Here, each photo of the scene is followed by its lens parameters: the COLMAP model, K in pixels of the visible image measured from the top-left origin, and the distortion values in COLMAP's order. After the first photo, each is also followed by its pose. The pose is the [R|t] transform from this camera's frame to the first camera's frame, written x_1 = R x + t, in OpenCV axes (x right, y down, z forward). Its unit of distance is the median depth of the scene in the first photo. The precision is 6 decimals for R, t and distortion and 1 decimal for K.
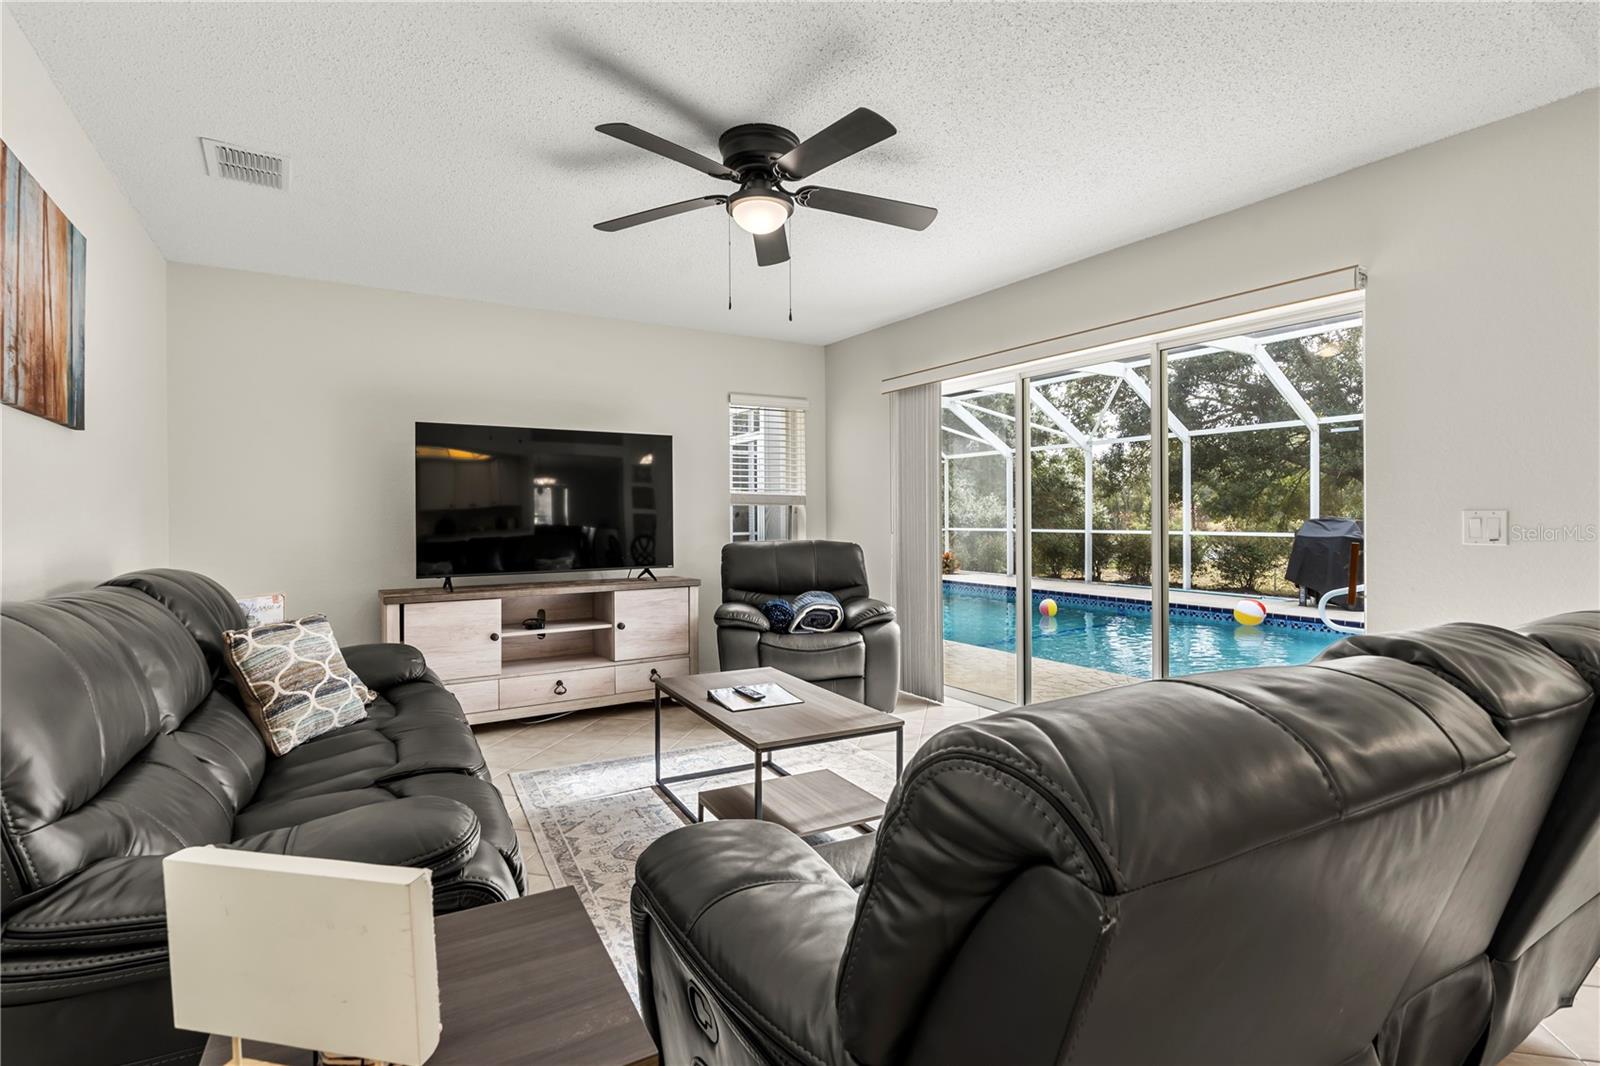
lens RADIAL K [[761.8, 0, 805.4], [0, 761.8, 515.8], [0, 0, 1]] dist [-0.004665, -0.000105]
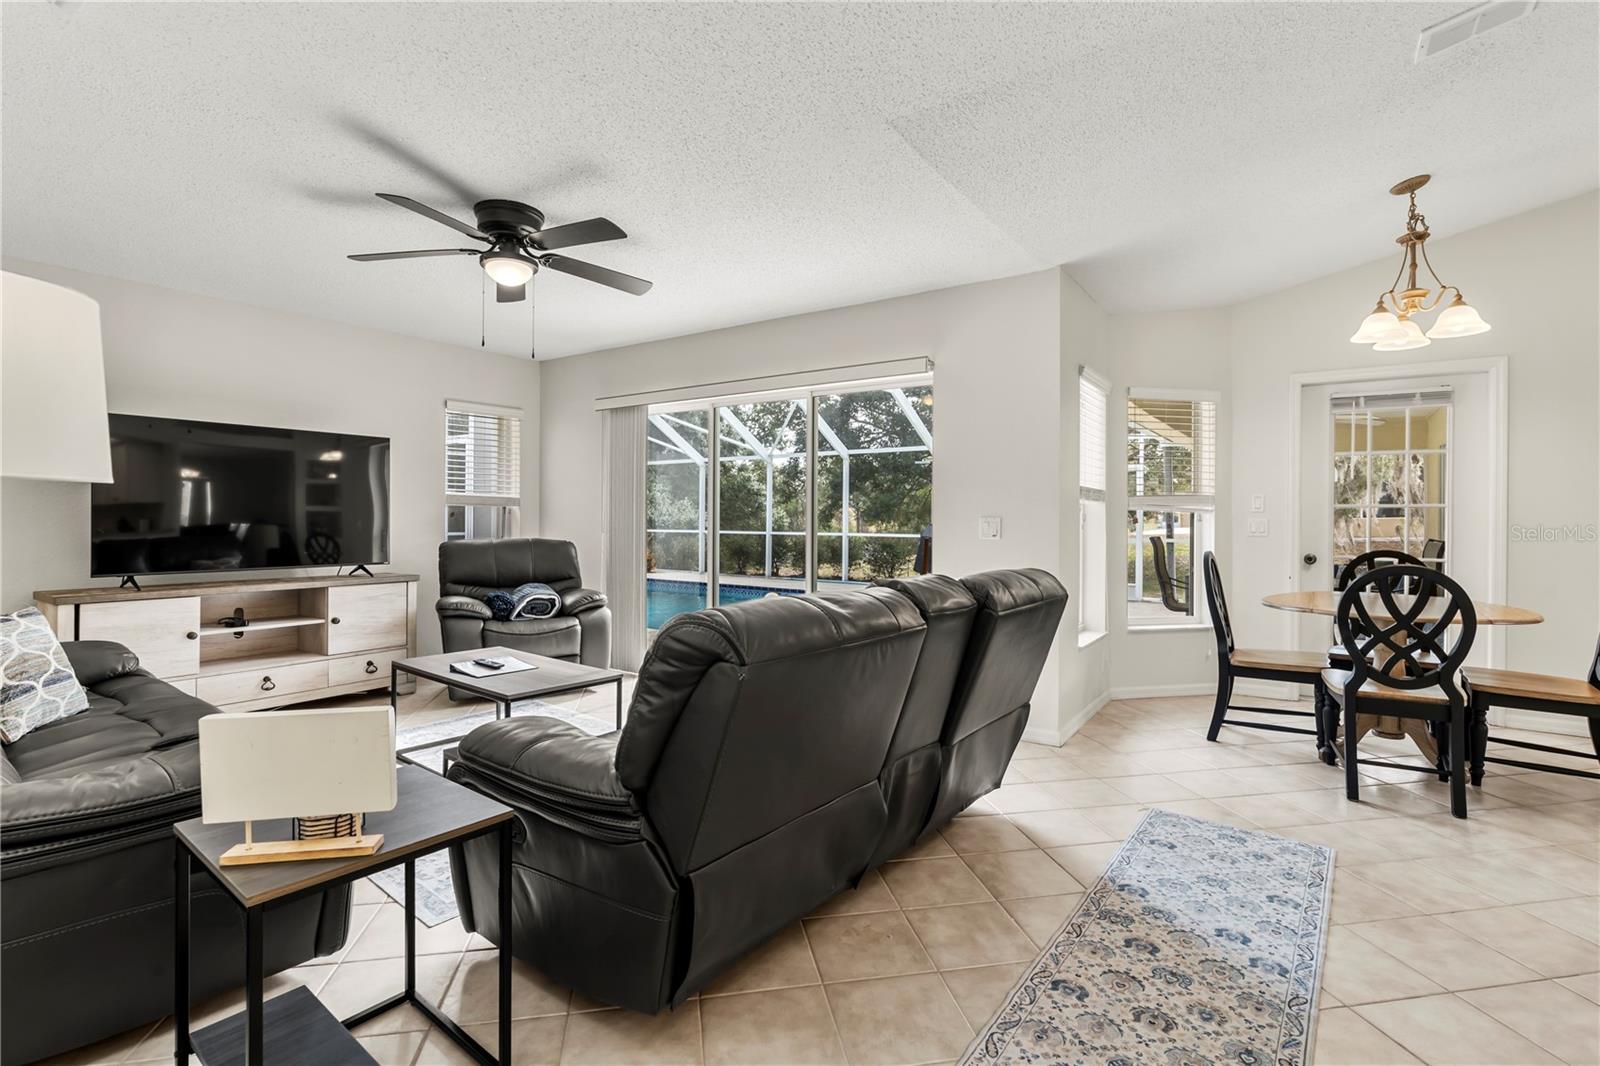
lens RADIAL K [[741.8, 0, 799.7], [0, 741.8, 509.2], [0, 0, 1]] dist [-0.002256, 0.000519]
pose [[0.923603, 0.015303, 0.383044, -0.045546], [-0.010513, 0.999838, -0.014595, 0.001438], [-0.383206, 0.009453, 0.923615, -0.163379]]
